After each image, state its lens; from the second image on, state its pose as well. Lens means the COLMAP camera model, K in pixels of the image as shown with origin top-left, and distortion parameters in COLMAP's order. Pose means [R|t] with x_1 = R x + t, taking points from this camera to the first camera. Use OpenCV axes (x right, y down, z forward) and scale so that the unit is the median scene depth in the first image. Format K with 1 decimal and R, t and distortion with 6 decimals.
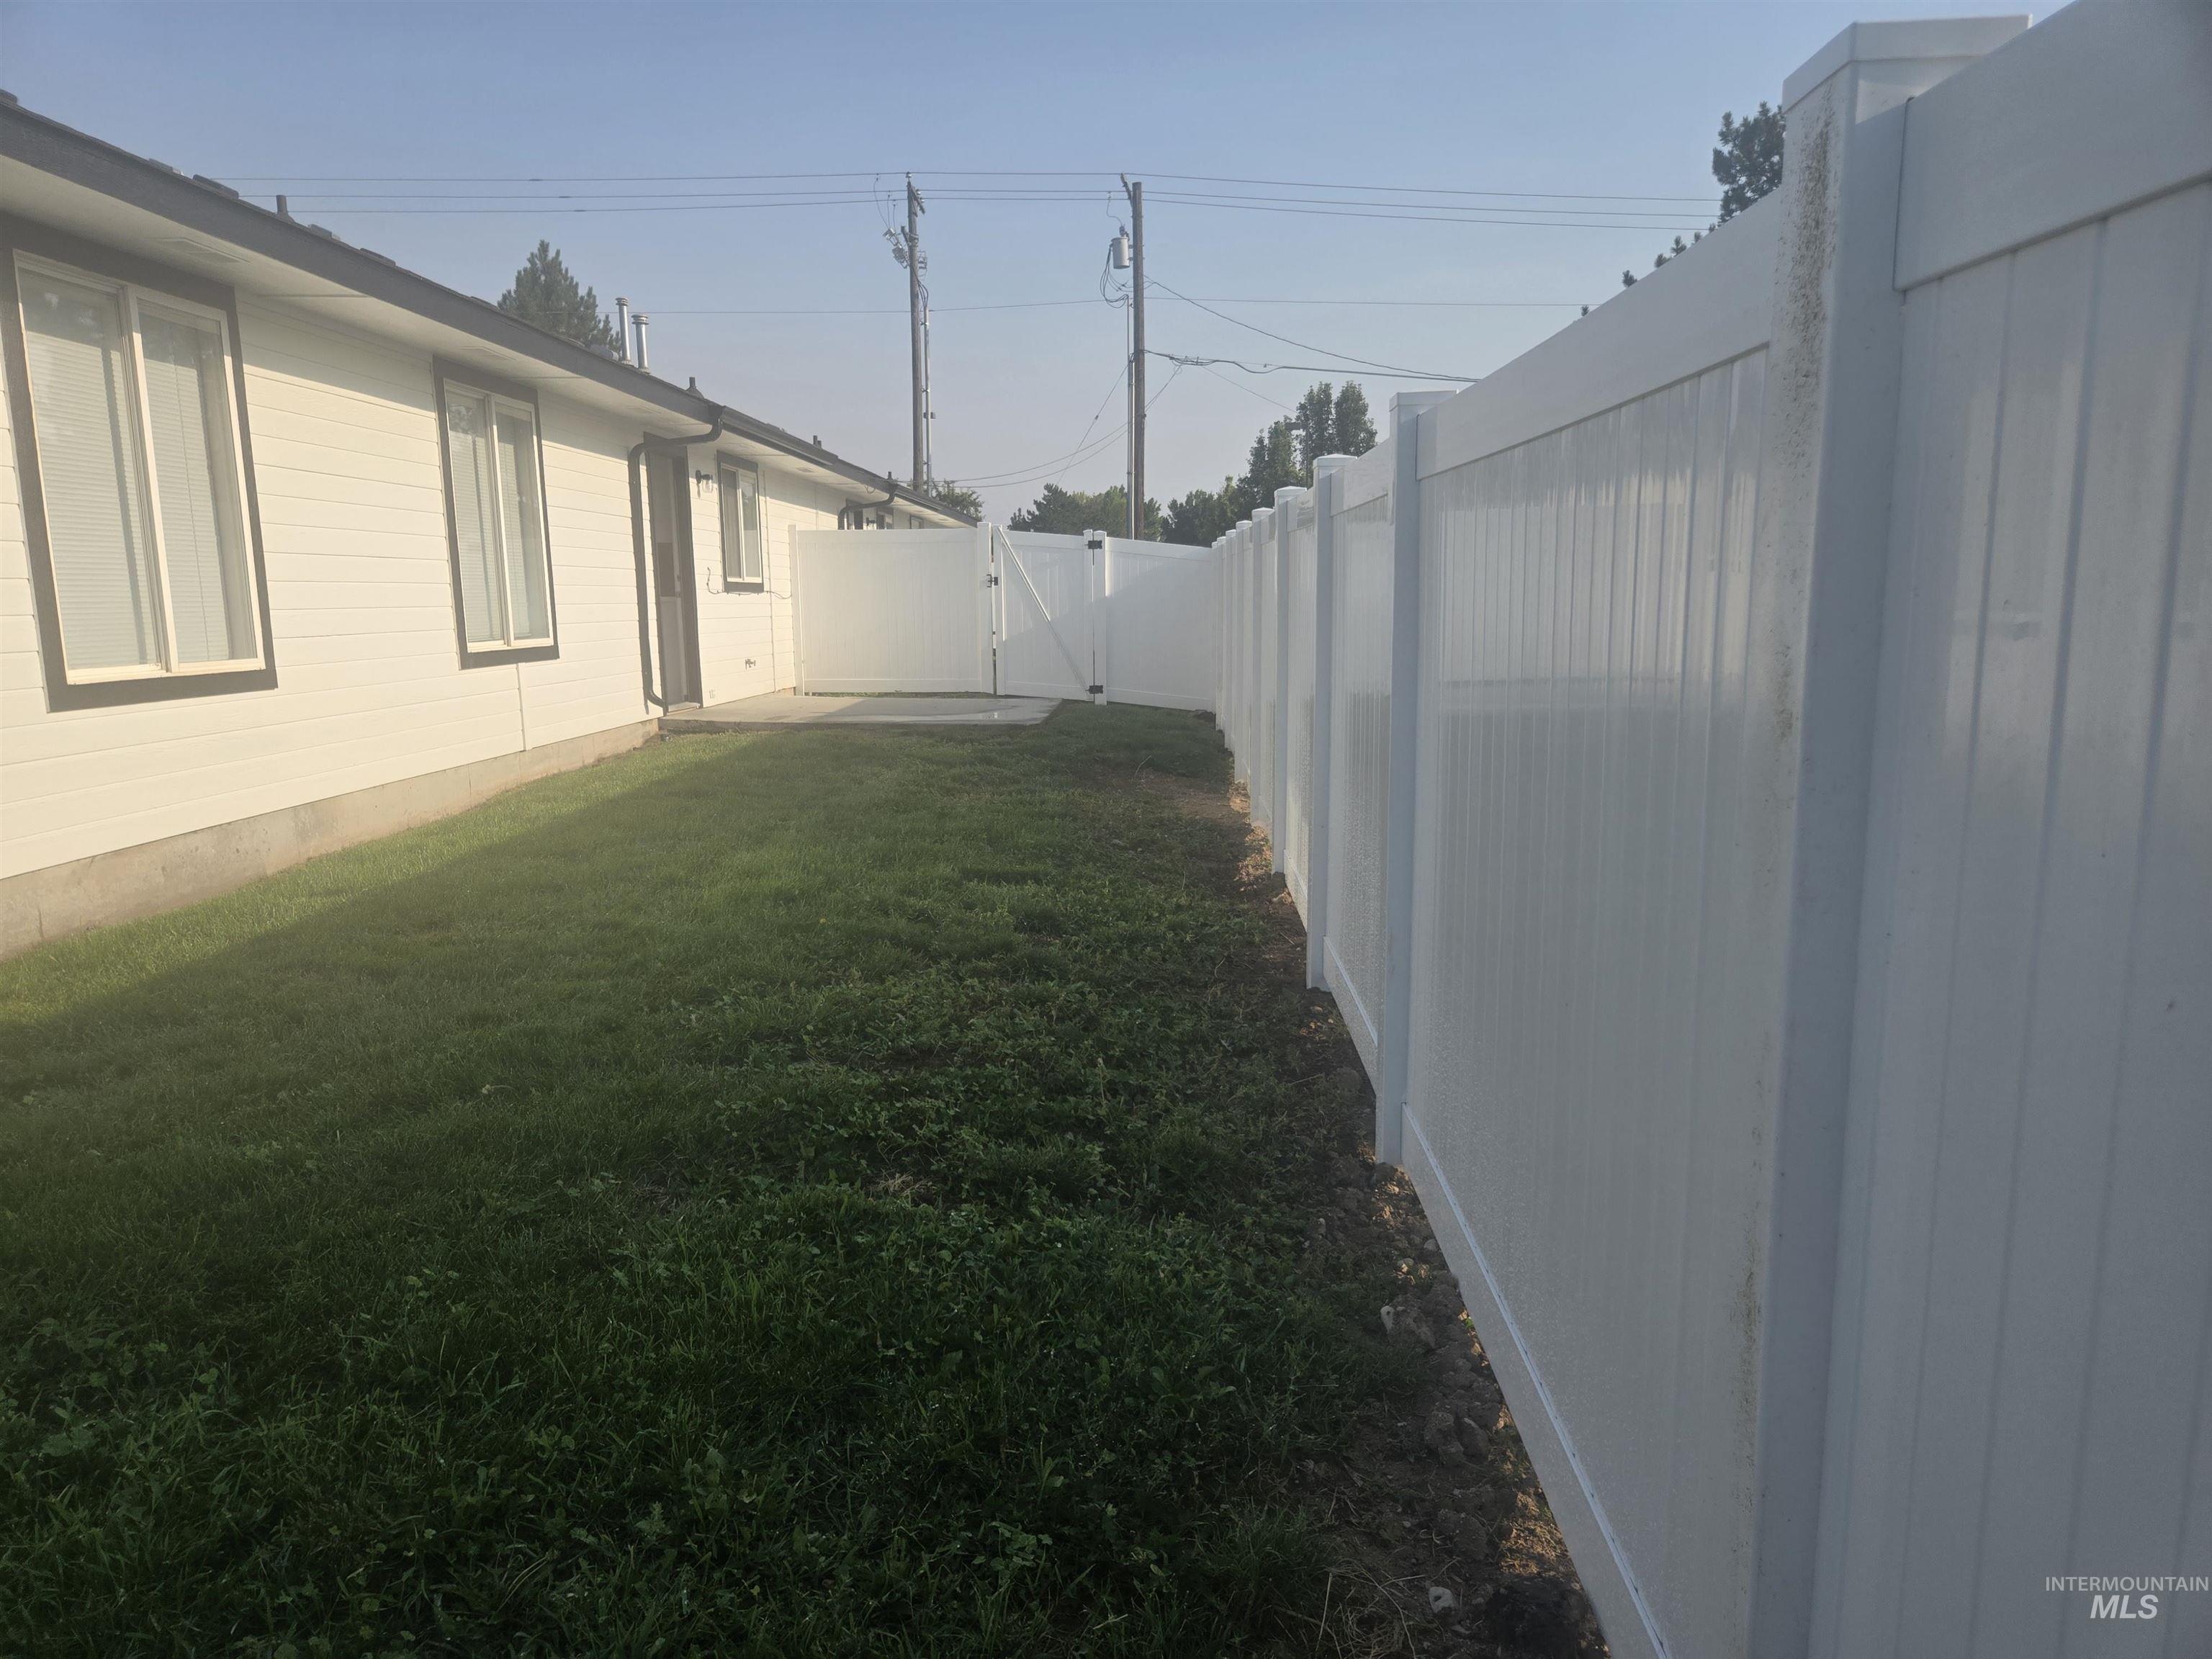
lens RADIAL K [[1474.9, 0, 1088.1], [0, 1474.9, 816.3], [0, 0, 1]] dist [0.083856, -0.067293]
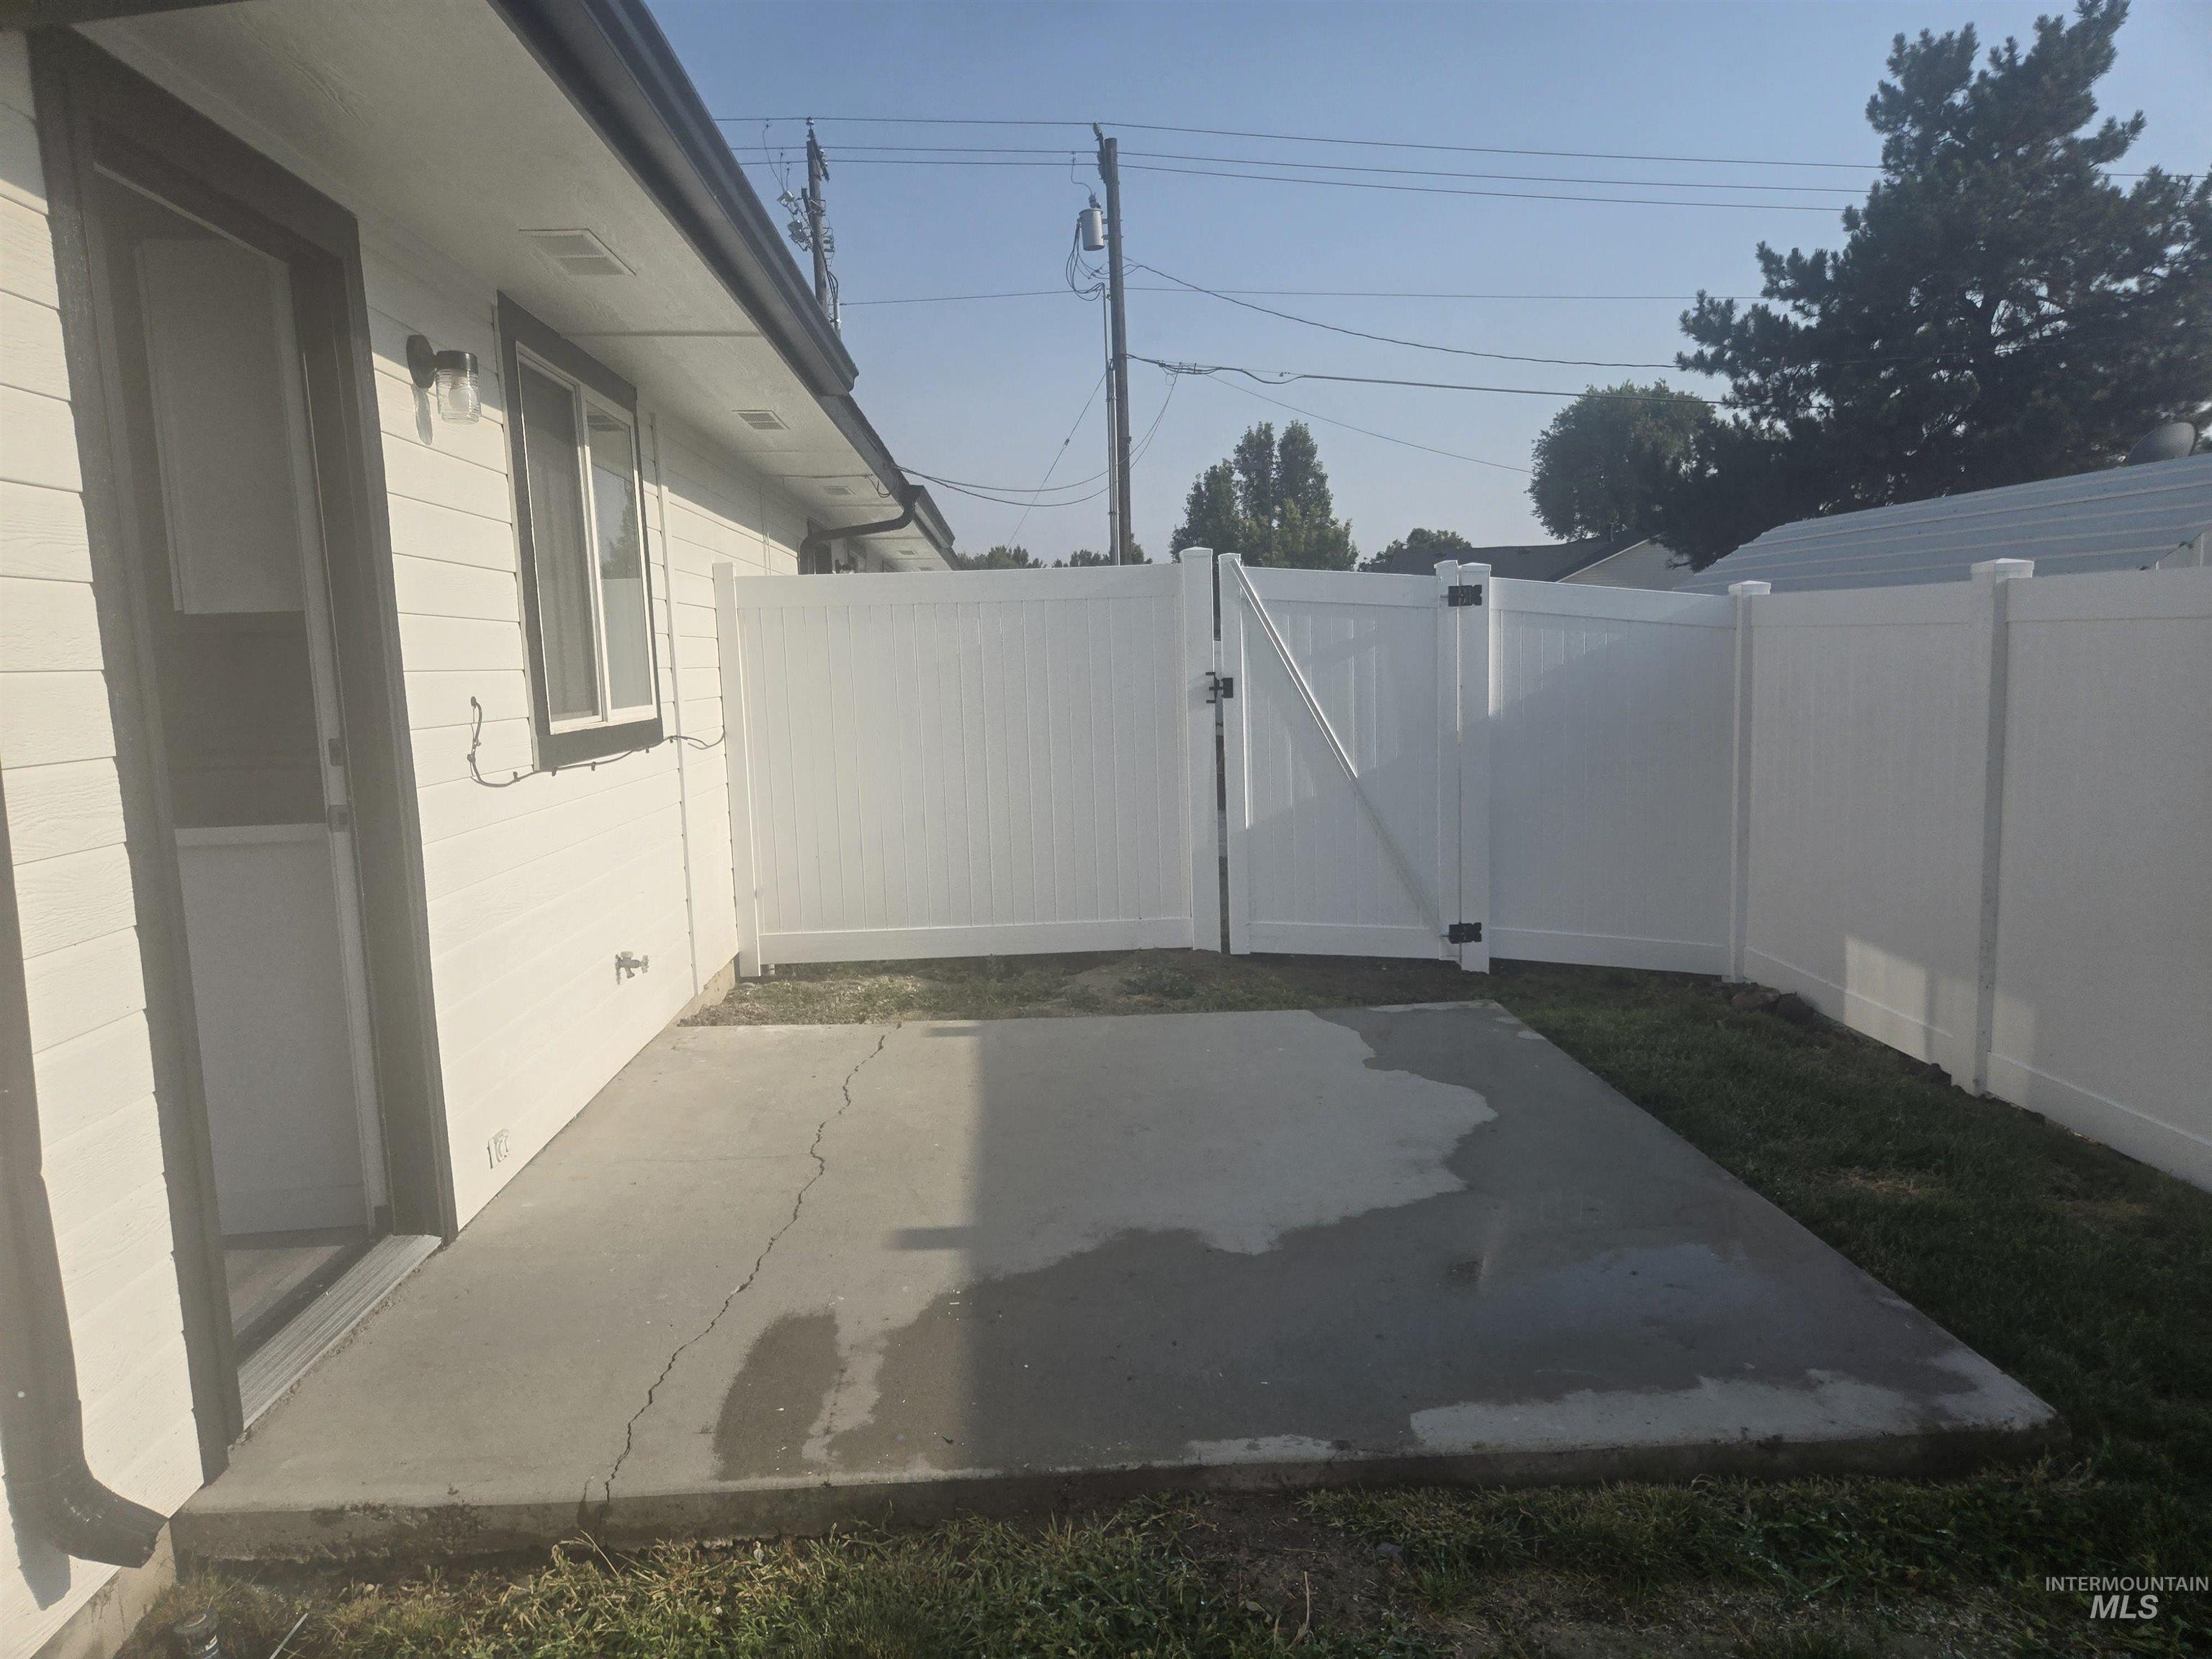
lens RADIAL K [[1388.7, 0, 1105.0], [0, 1388.7, 812.5], [0, 0, 1]] dist [0.036661, 0.002973]
pose [[0.992183, -0.036636, 0.119290, -0.068959], [0.040747, 0.998650, -0.032202, -0.053724], [-0.117949, 0.036811, 0.992337, 0.293950]]
